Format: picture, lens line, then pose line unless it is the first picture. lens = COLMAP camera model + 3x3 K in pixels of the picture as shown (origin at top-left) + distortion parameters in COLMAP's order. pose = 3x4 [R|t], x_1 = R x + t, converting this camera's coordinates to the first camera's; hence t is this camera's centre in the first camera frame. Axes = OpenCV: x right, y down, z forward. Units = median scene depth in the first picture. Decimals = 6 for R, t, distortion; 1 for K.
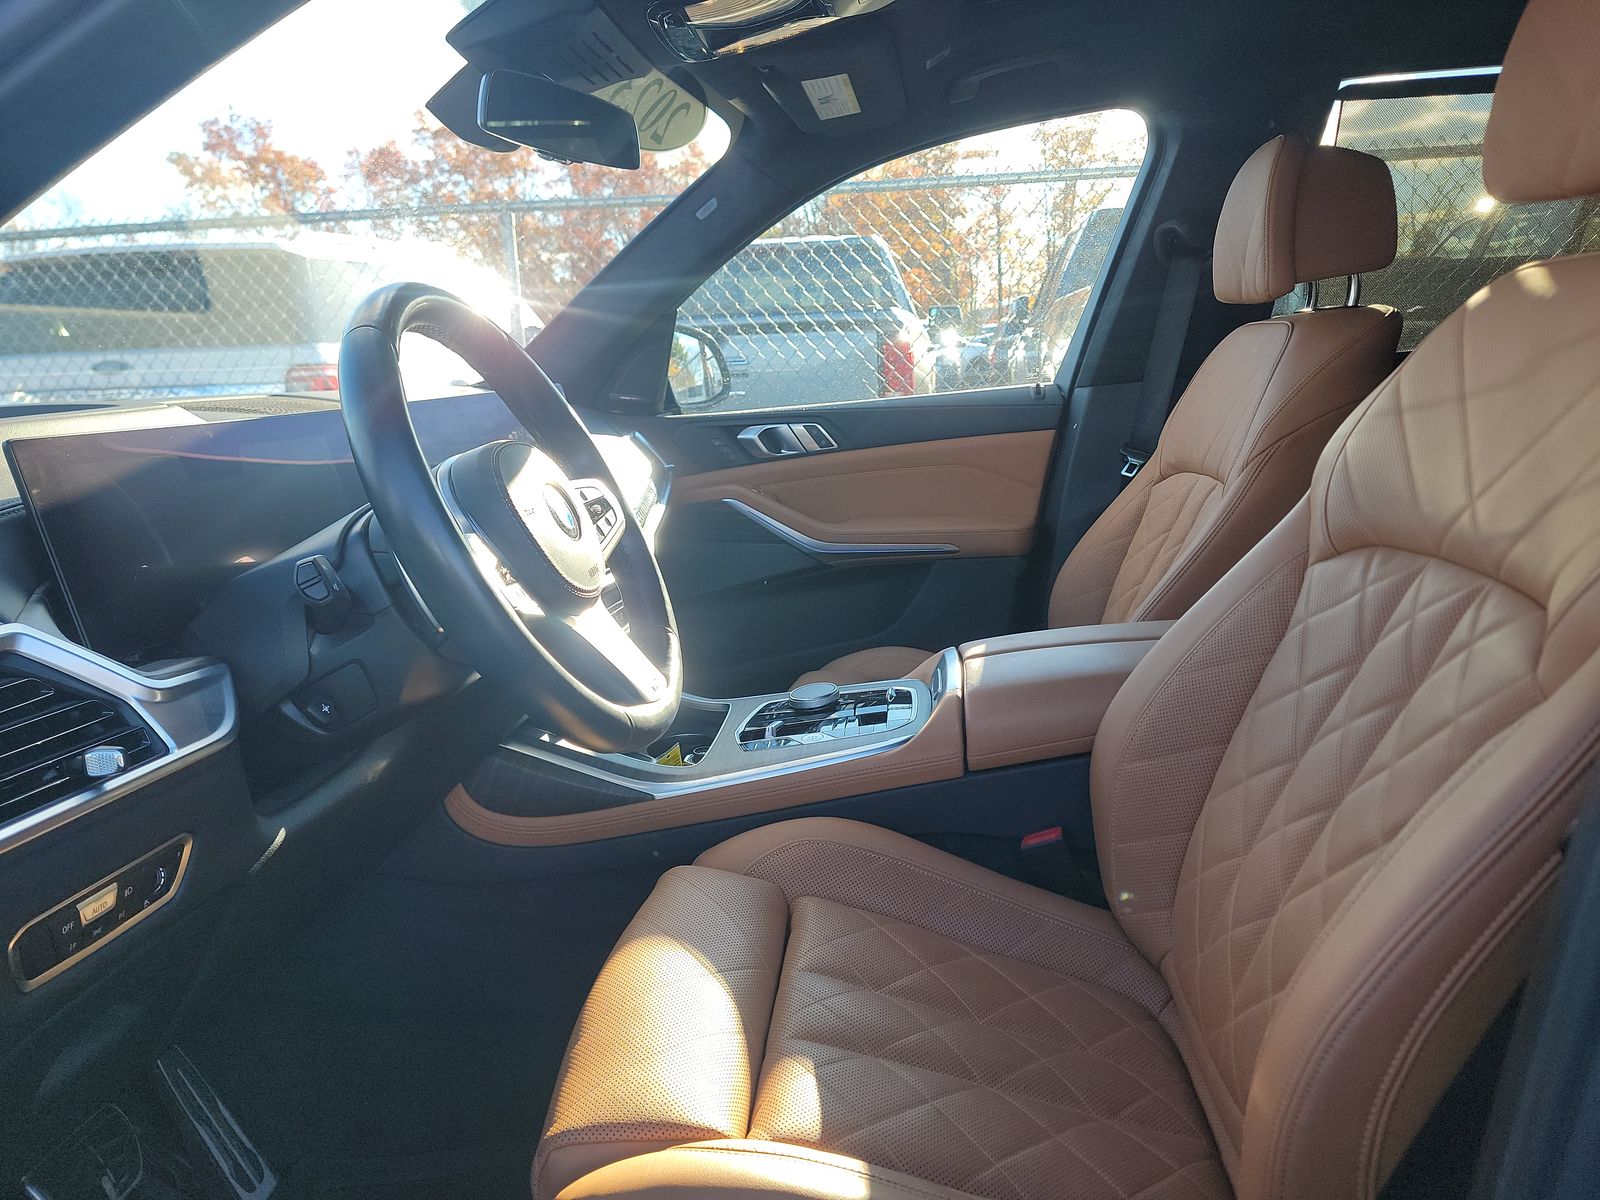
lens RADIAL K [[1133.4, 0, 803.5], [0, 1133.4, 606.5], [0, 0, 1]] dist [0.093790, -0.087096]
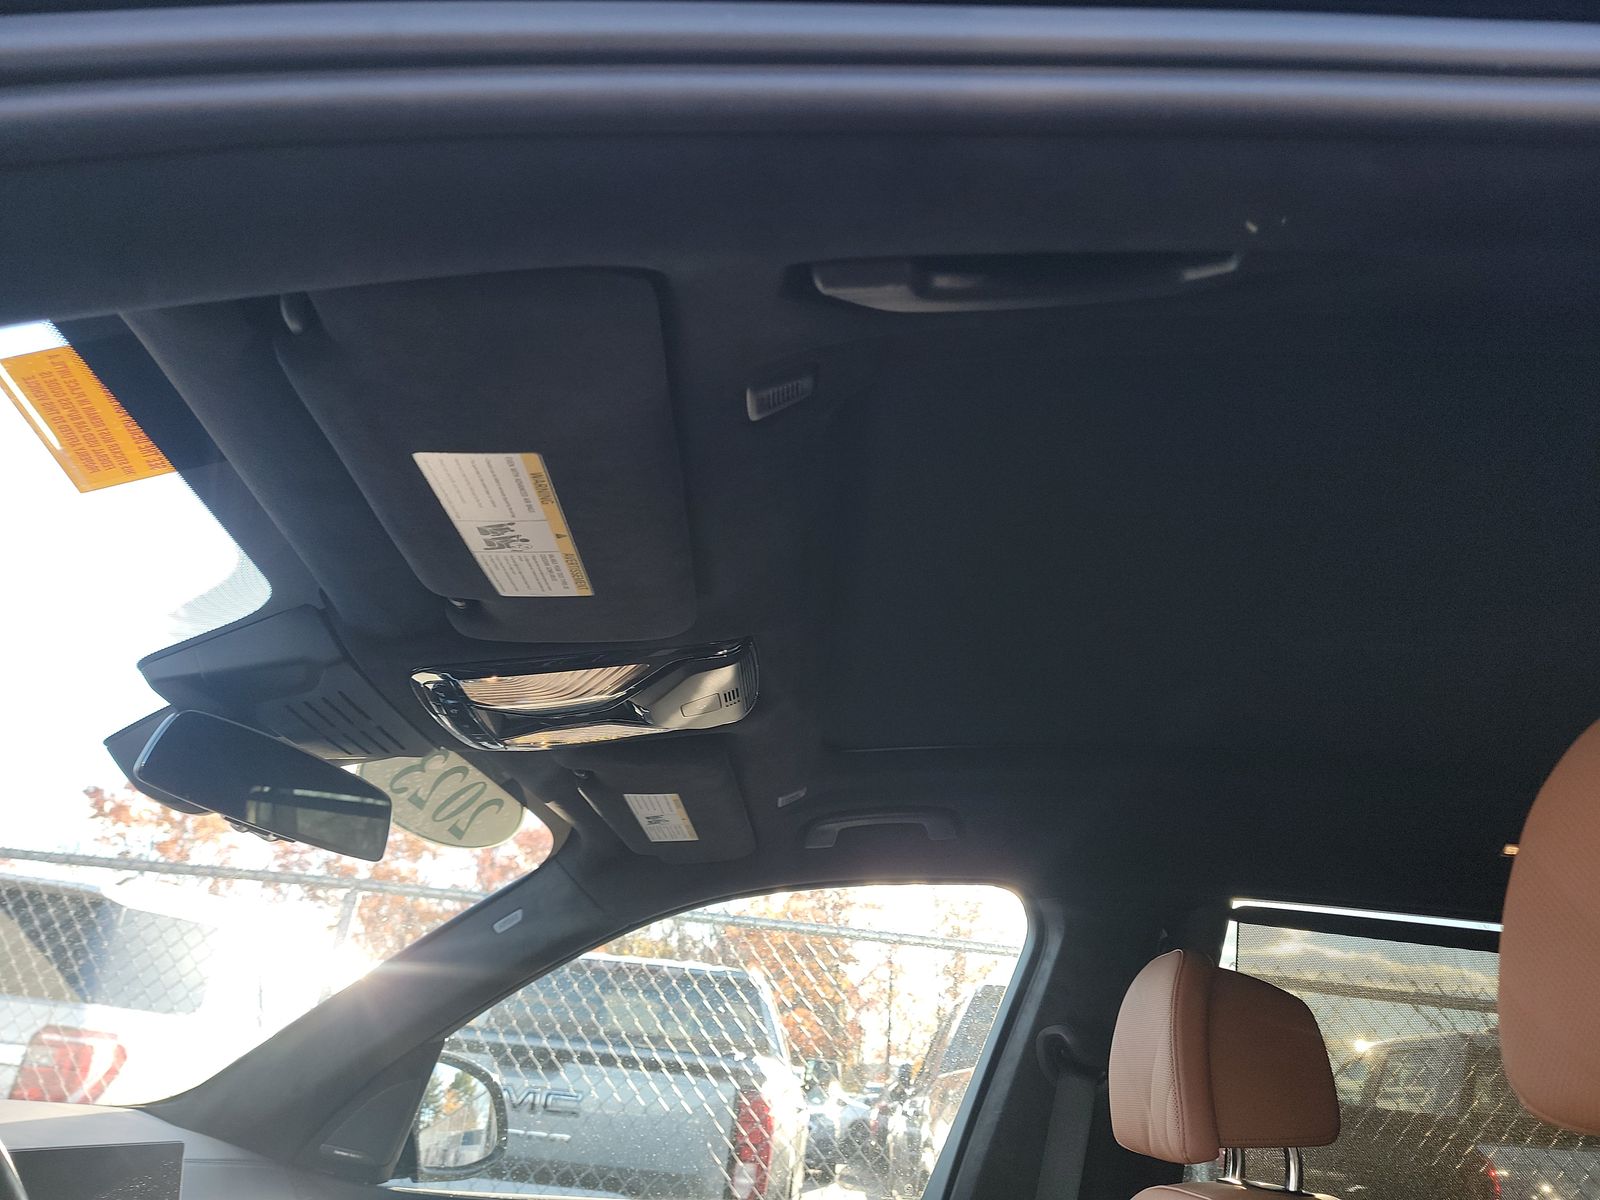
lens RADIAL K [[1133.4, 0, 803.5], [0, 1133.4, 606.5], [0, 0, 1]] dist [0.093790, -0.087096]
pose [[0.985397, 0.166387, 0.036159, 0.049181], [-0.114768, 0.805914, -0.580802, -0.062873], [-0.125779, 0.568171, 0.813242, 0.146920]]
